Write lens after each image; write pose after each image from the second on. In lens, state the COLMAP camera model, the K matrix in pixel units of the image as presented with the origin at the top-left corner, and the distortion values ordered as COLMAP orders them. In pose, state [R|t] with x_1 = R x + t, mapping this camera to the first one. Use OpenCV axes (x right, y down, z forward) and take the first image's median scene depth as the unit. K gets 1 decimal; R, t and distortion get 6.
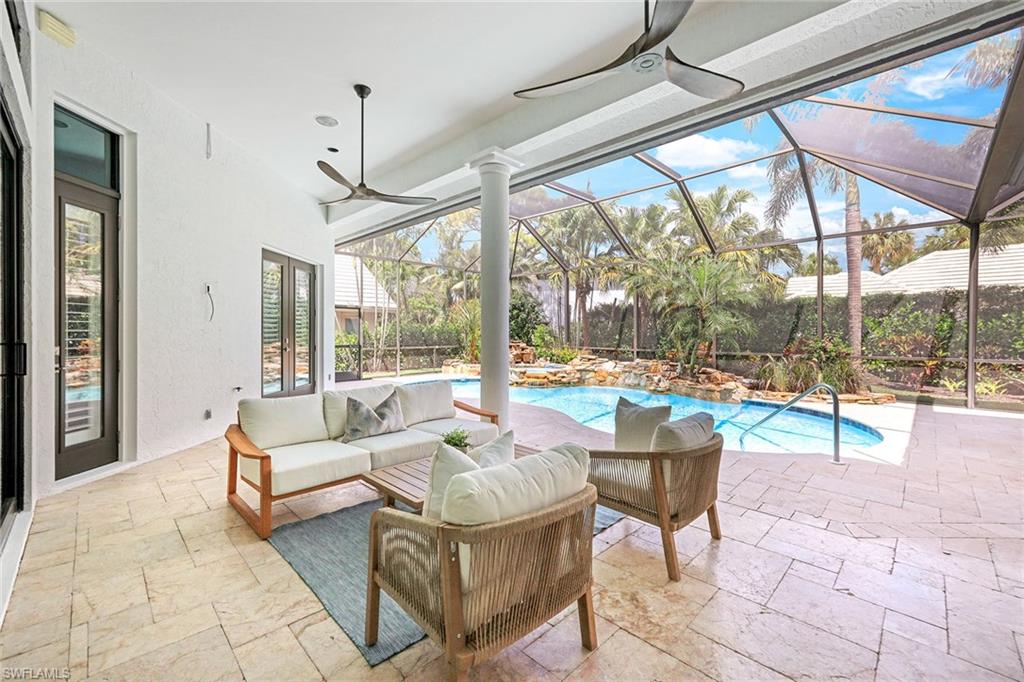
lens RADIAL K [[420.1, 0, 509.7], [0, 420.1, 337.2], [0, 0, 1]] dist [-0.000520, -0.000031]
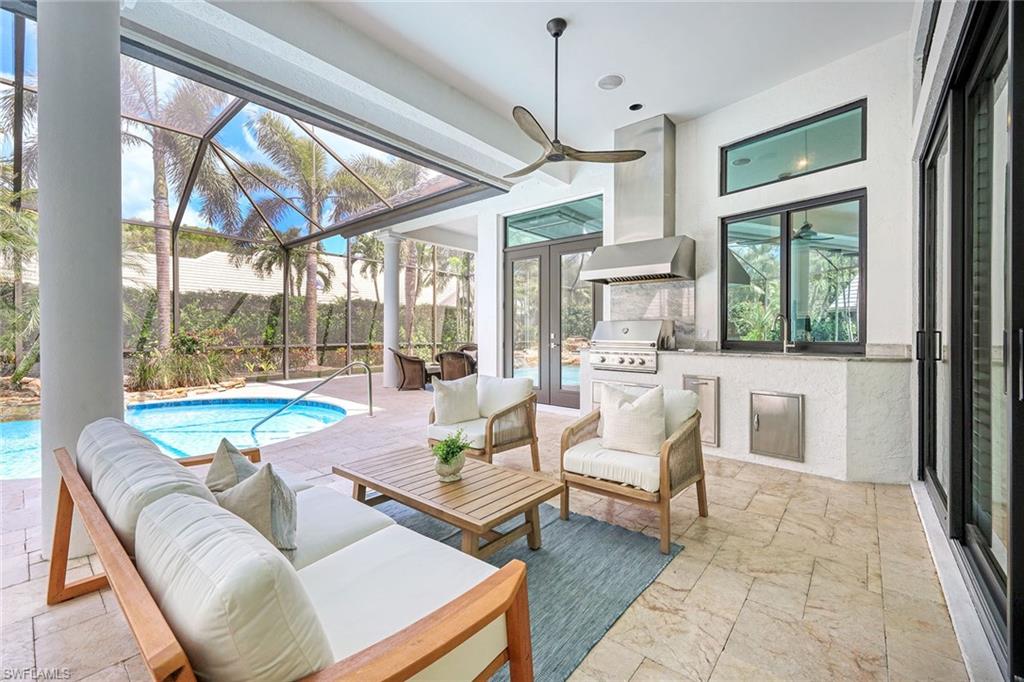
lens RADIAL K [[420.1, 0, 507.4], [0, 420.1, 336.7], [0, 0, 1]] dist [-0.000520, -0.000031]
pose [[-0.081116, -0.014365, 0.996601, -0.354471], [0.004524, 0.999881, 0.014780, 0.005370], [-0.996694, 0.005708, -0.081041, 0.355691]]
